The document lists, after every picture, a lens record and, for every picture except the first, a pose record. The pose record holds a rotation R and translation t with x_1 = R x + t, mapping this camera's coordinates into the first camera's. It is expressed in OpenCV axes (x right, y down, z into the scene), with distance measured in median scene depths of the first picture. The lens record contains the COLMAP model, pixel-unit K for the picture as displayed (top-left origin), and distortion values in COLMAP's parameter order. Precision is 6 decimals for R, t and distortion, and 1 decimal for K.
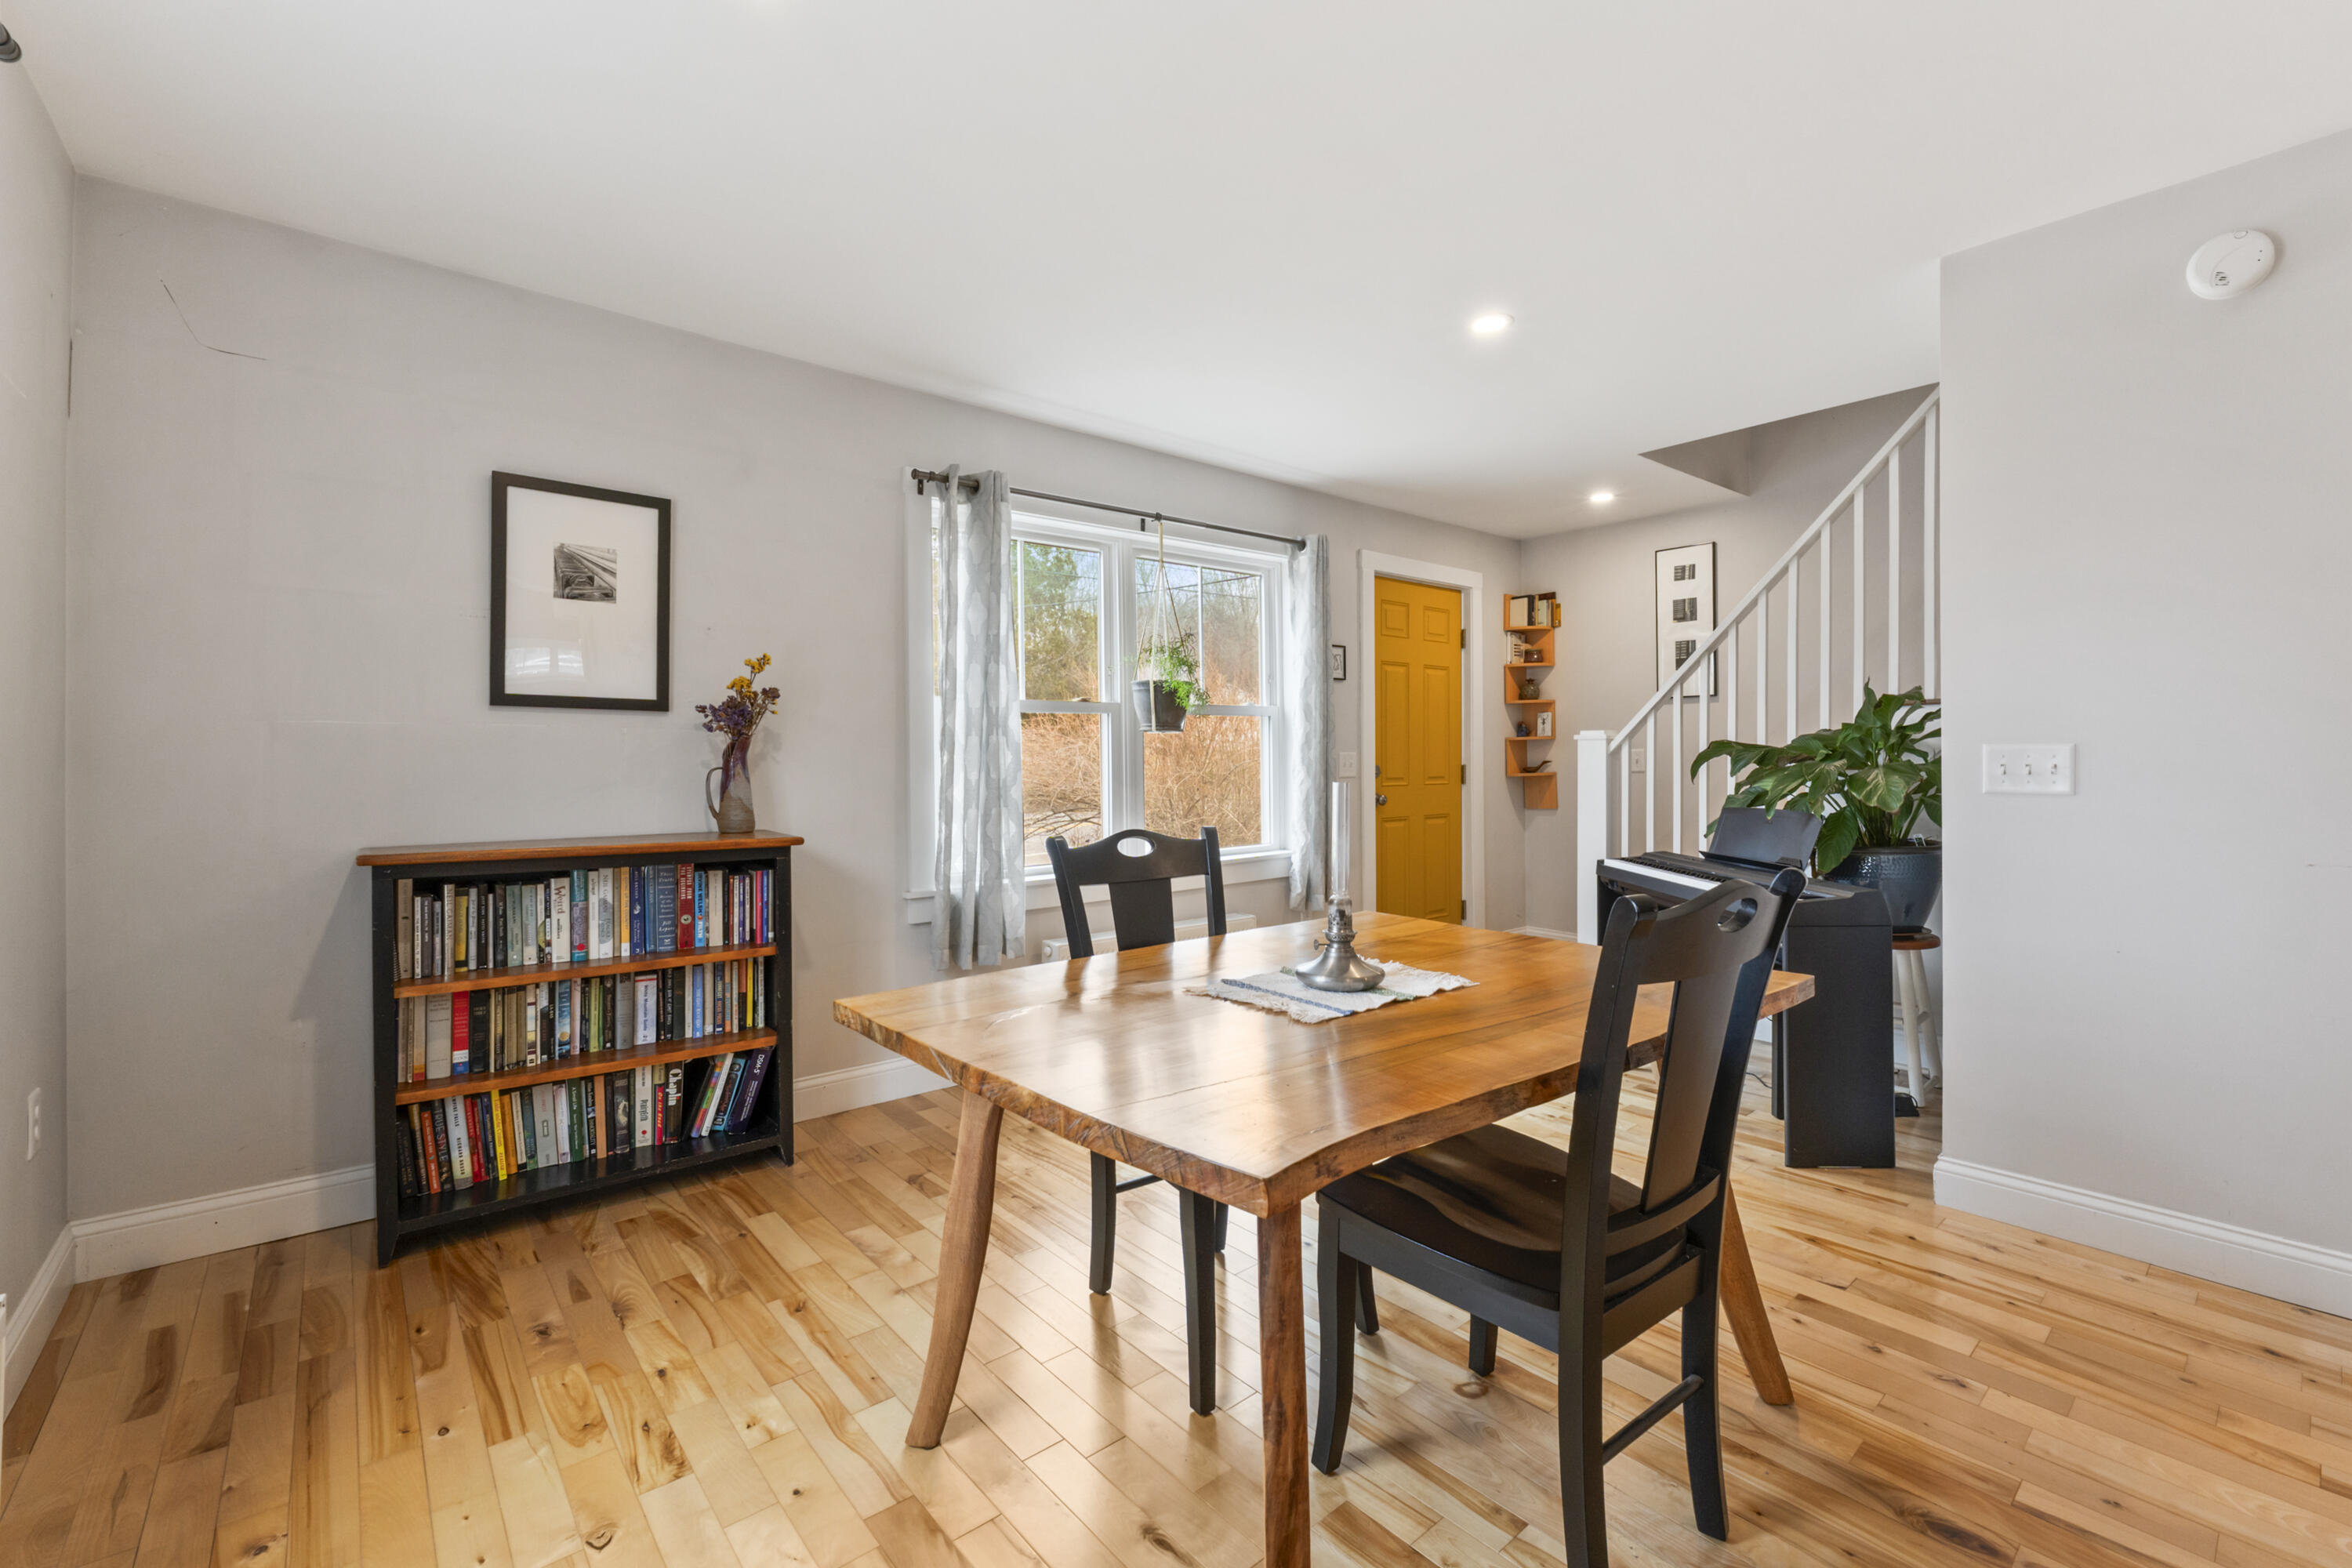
lens RADIAL K [[993.6, 0, 1167.9], [0, 993.6, 762.1], [0, 0, 1]] dist [-0.009359, 0.000513]
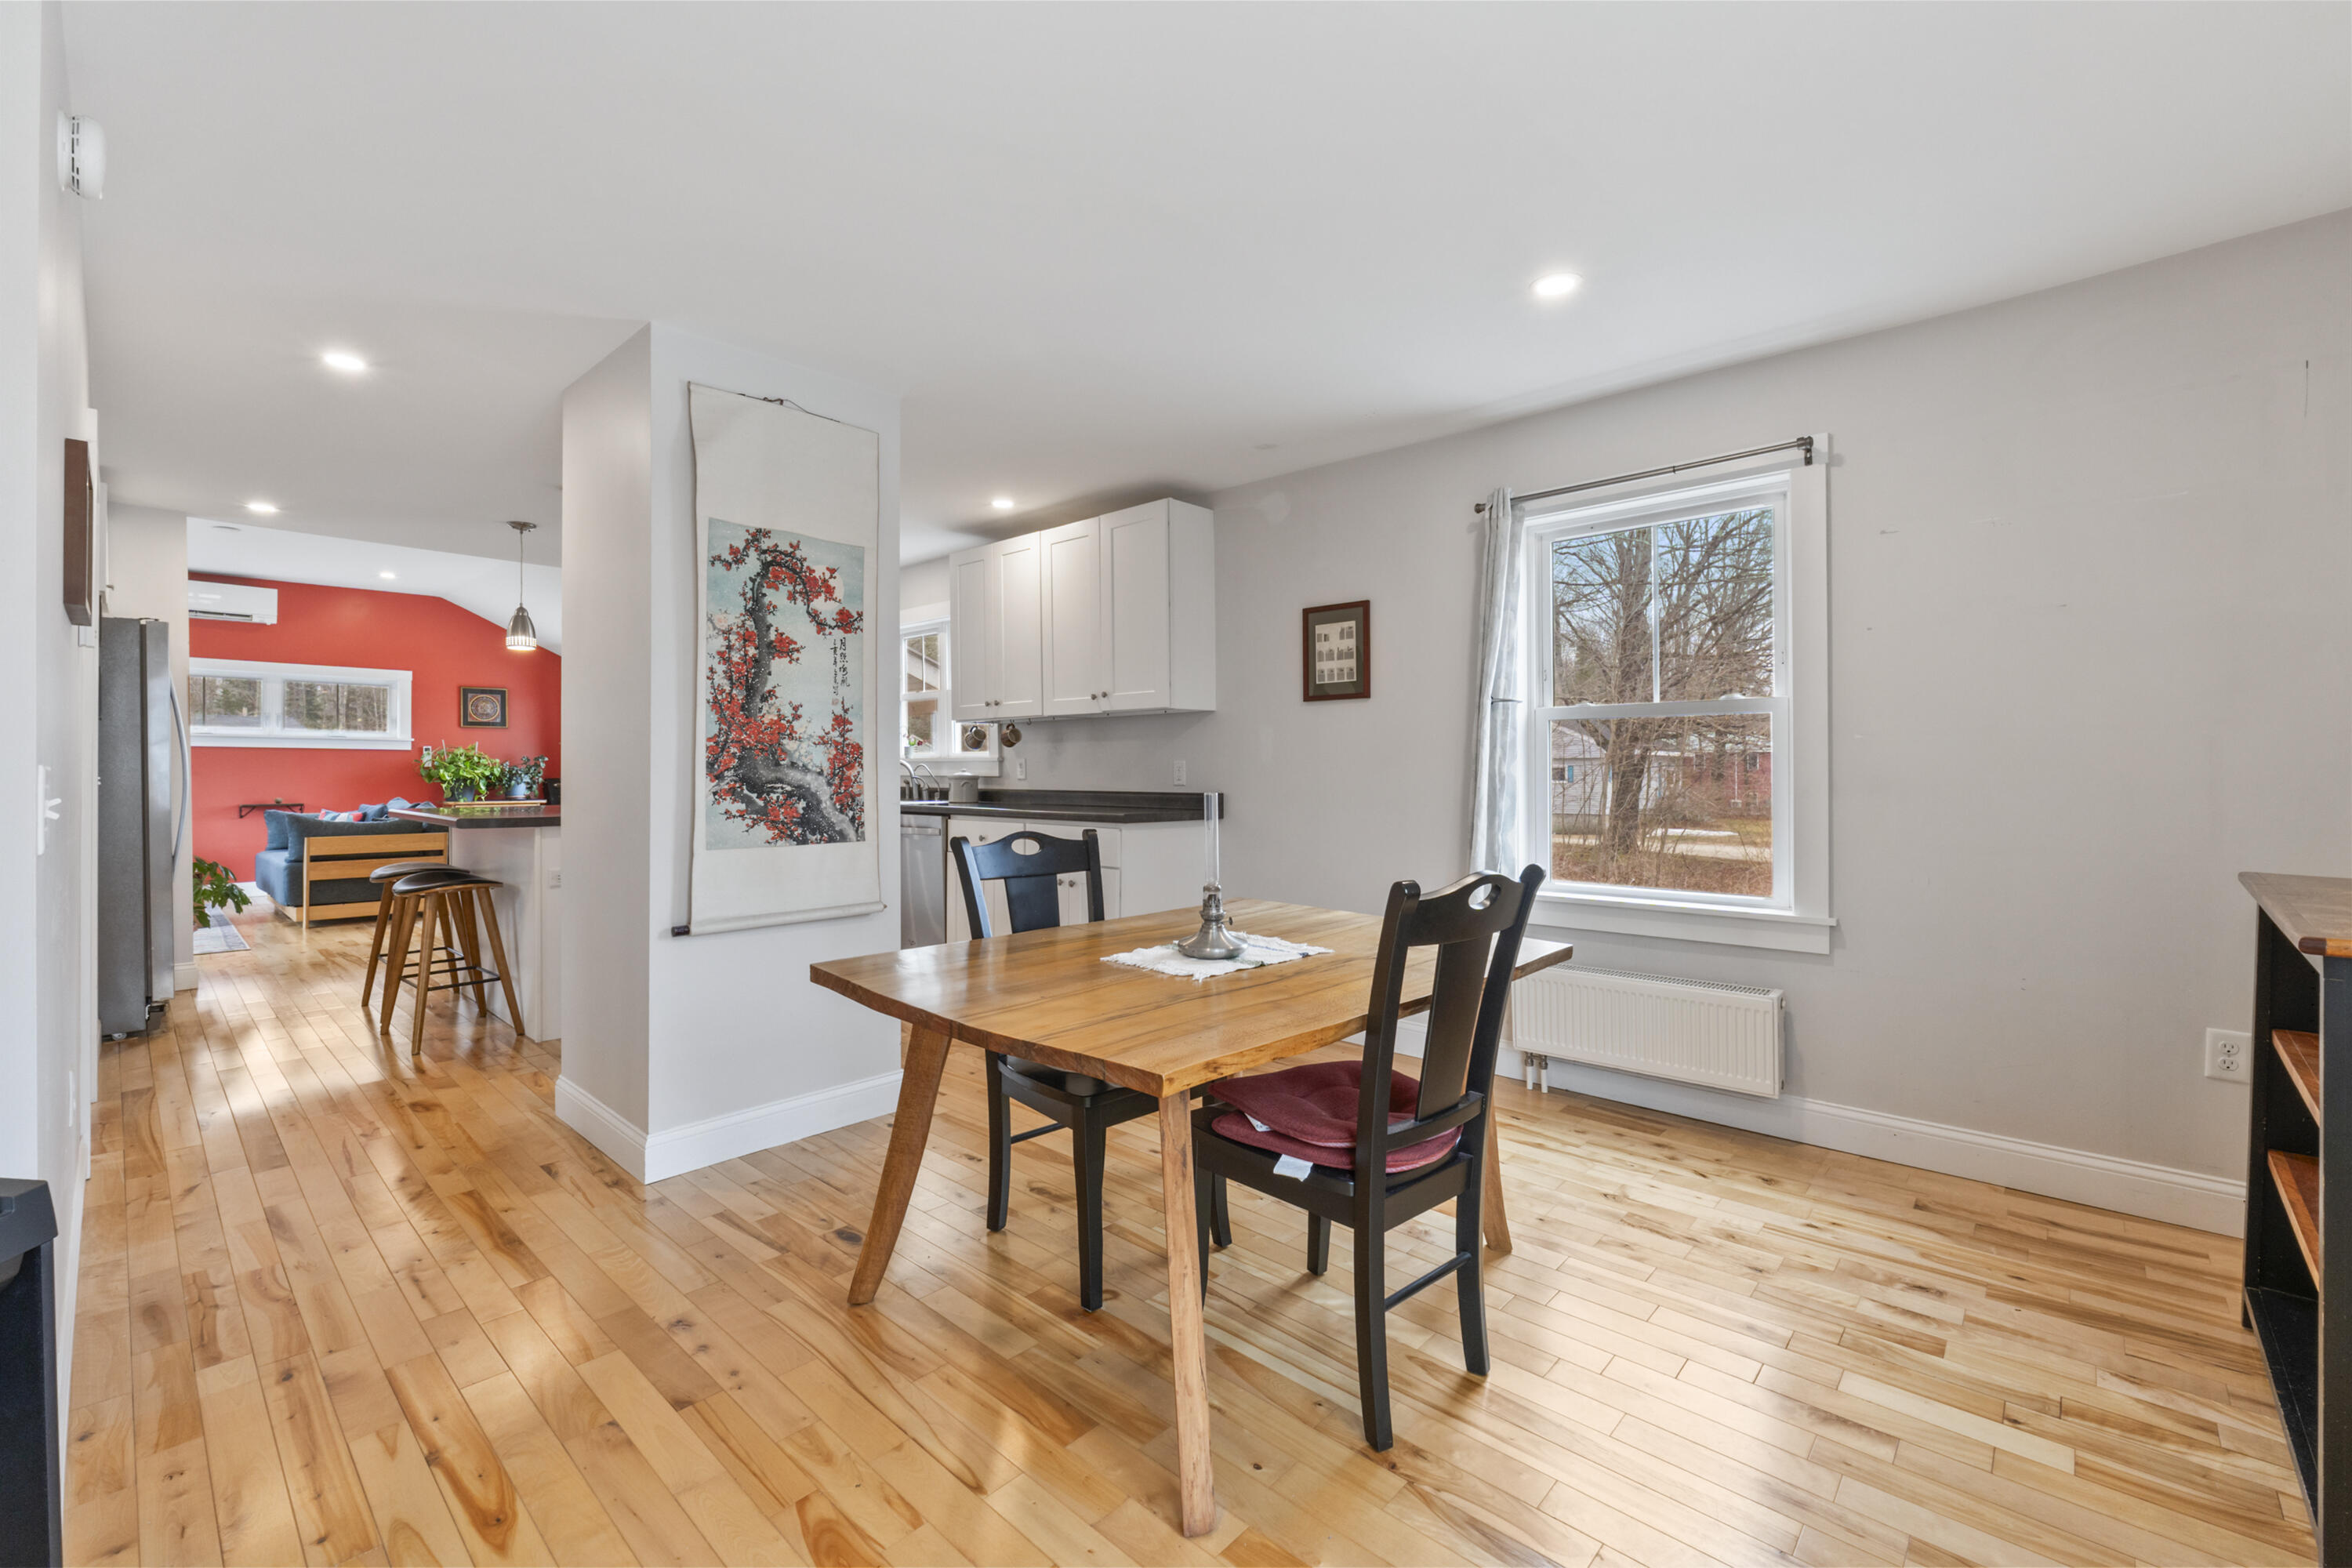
lens RADIAL K [[993.6, 0, 1164.0], [0, 993.6, 771.5], [0, 0, 1]] dist [-0.009359, 0.000513]
pose [[-0.992005, 0.002032, -0.126185, 0.270962], [0.000540, 0.999930, 0.011858, -0.014297], [0.126200, 0.011695, -0.991936, 1.522431]]
